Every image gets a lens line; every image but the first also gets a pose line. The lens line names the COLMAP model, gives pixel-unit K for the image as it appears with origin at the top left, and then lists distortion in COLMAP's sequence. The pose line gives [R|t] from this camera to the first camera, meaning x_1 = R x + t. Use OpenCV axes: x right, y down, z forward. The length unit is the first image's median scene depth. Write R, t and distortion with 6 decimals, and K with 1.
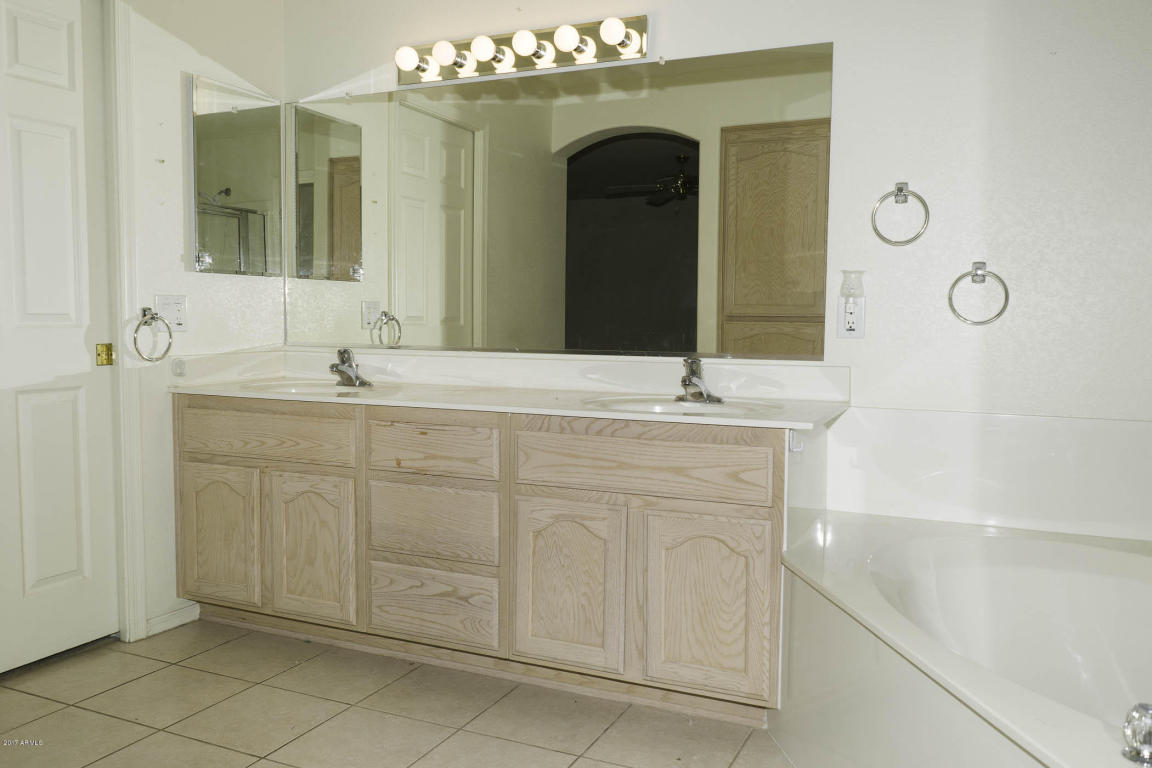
lens RADIAL K [[920.1, 0, 575.6], [0, 920.1, 379.6], [0, 0, 1]] dist [-0.006644, 0.008893]
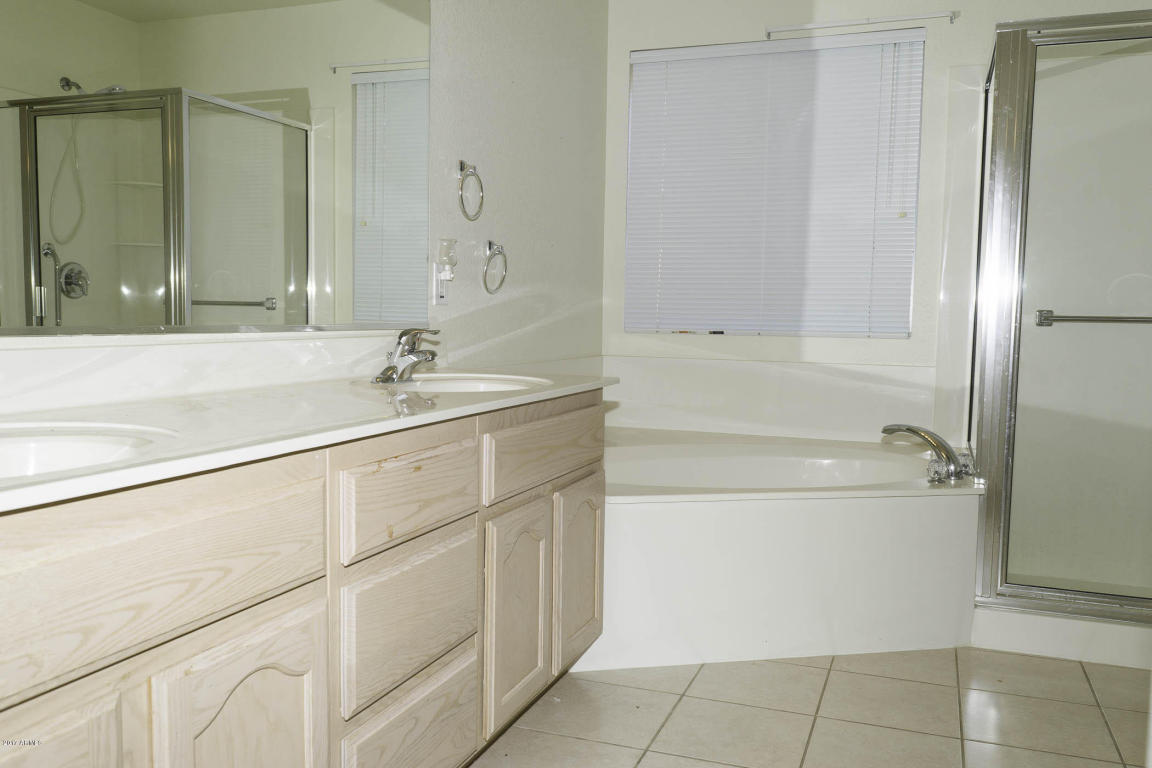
lens RADIAL K [[920.1, 0, 576.8], [0, 920.1, 384.5], [0, 0, 1]] dist [-0.006644, 0.008893]
pose [[-0.067627, -0.084772, 0.994103, -0.716173], [0.038190, 0.995434, 0.087483, -0.040989], [-0.996980, 0.043881, -0.064080, 0.885337]]
